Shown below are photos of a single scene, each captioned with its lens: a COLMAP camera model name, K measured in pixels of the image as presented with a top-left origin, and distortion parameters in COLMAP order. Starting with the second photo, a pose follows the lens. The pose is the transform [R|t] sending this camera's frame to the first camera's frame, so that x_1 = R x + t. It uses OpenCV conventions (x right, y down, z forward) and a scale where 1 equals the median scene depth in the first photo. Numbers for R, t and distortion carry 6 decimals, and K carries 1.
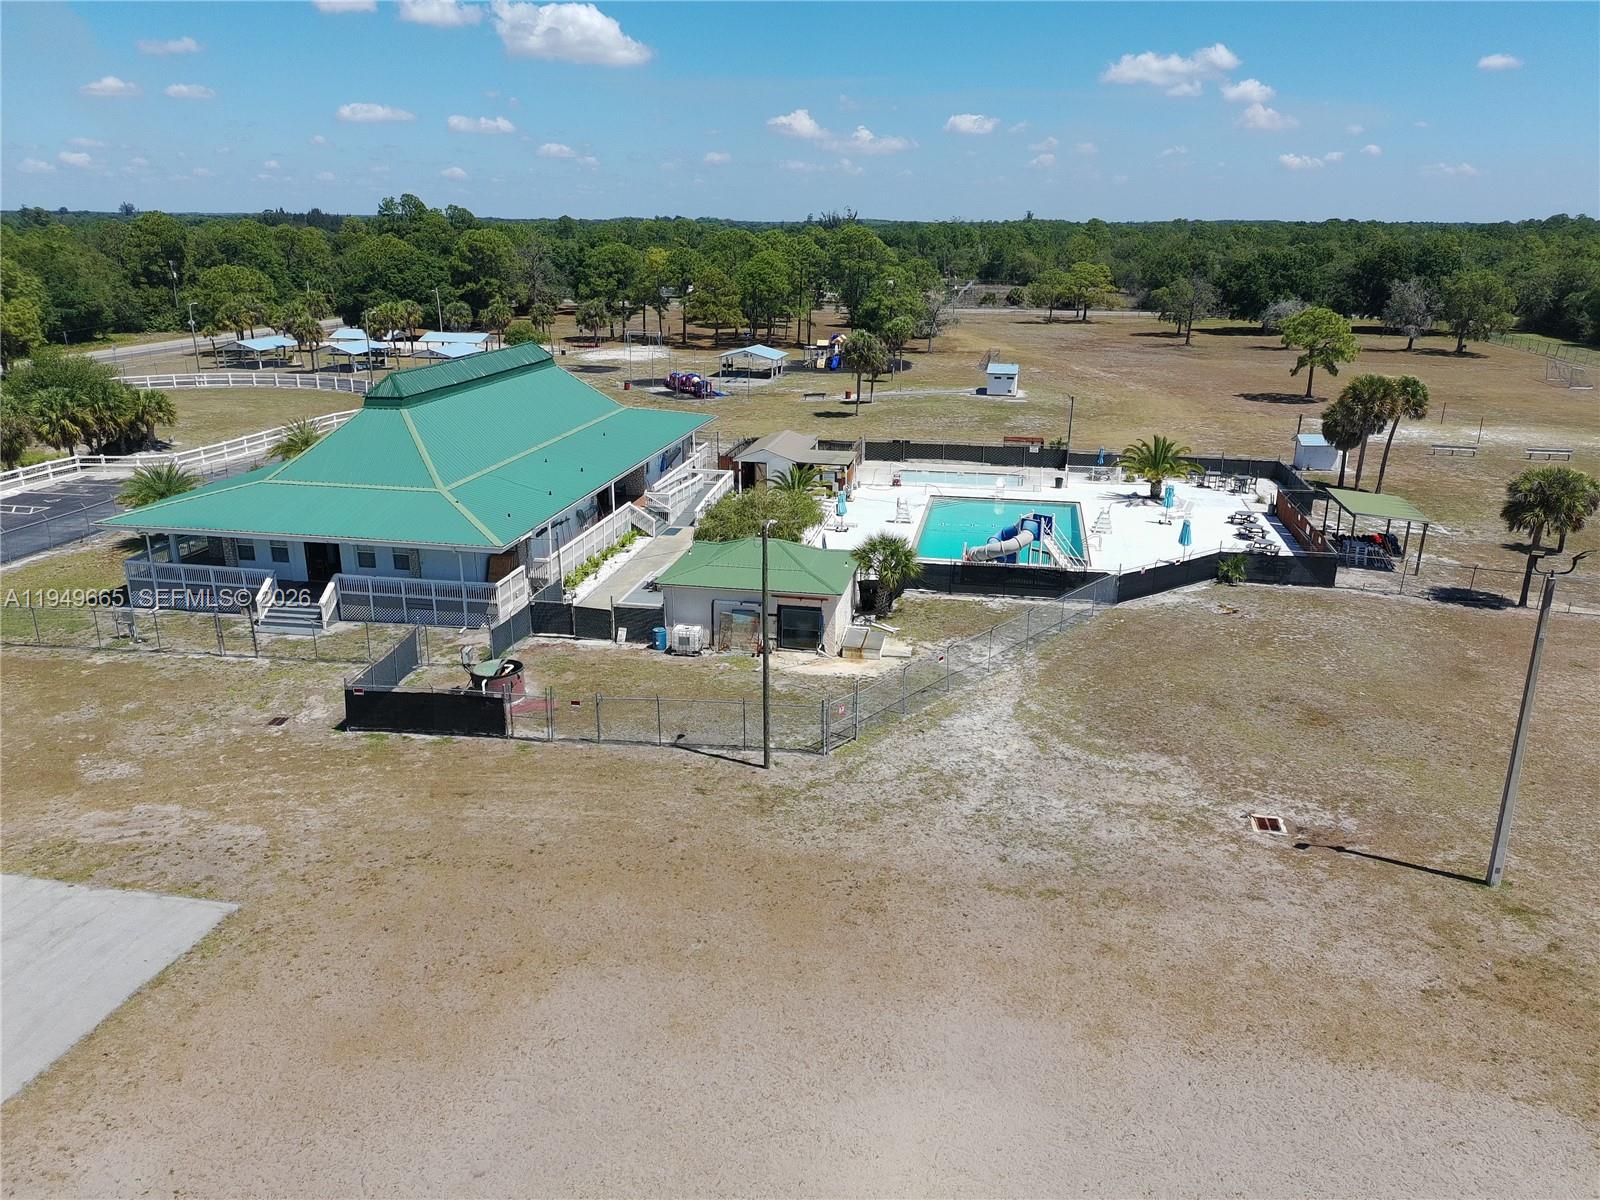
lens RADIAL K [[1141.1, 0, 805.4], [0, 1141.1, 603.7], [0, 0, 1]] dist [0.047928, 0.001322]
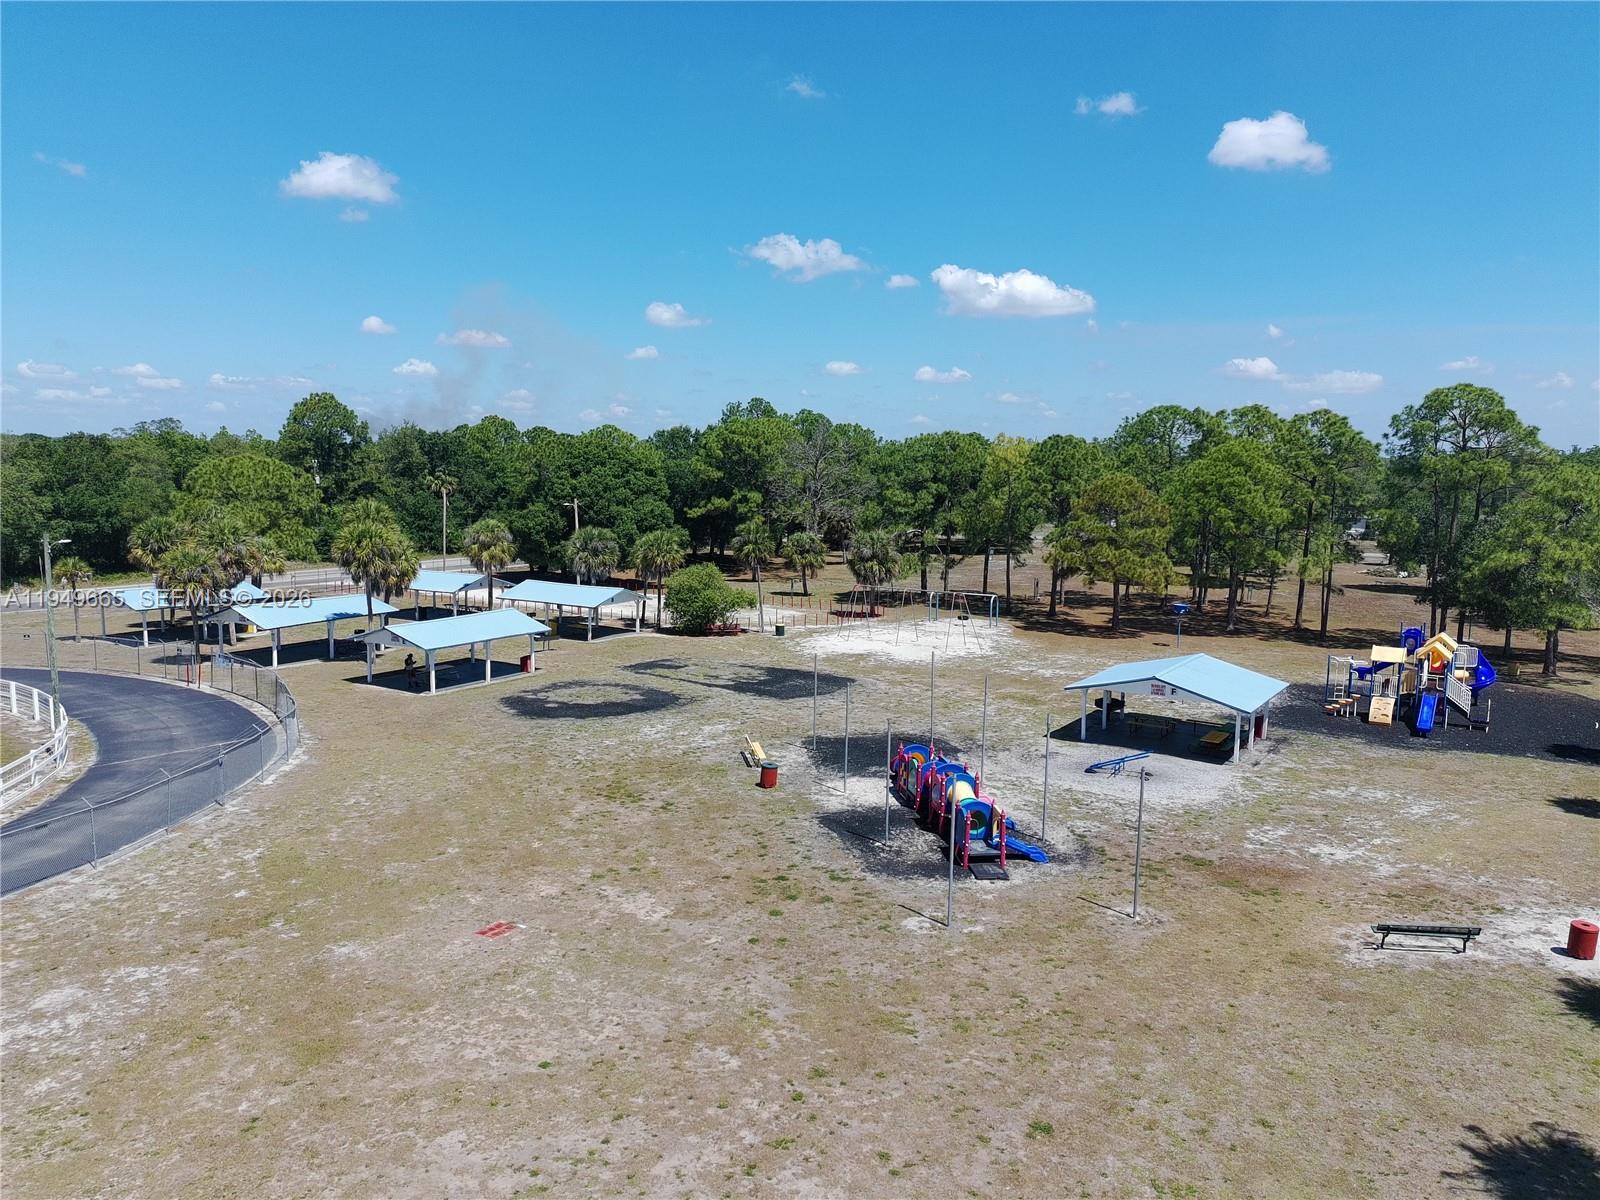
lens RADIAL K [[1141.1, 0, 805.4], [0, 1141.1, 603.7], [0, 0, 1]] dist [0.047928, 0.001322]
pose [[0.925421, 0.052751, -0.375252, -0.017027], [-0.124664, 0.977523, -0.170023, -0.134262], [0.357848, 0.204123, 0.911196, 0.503234]]
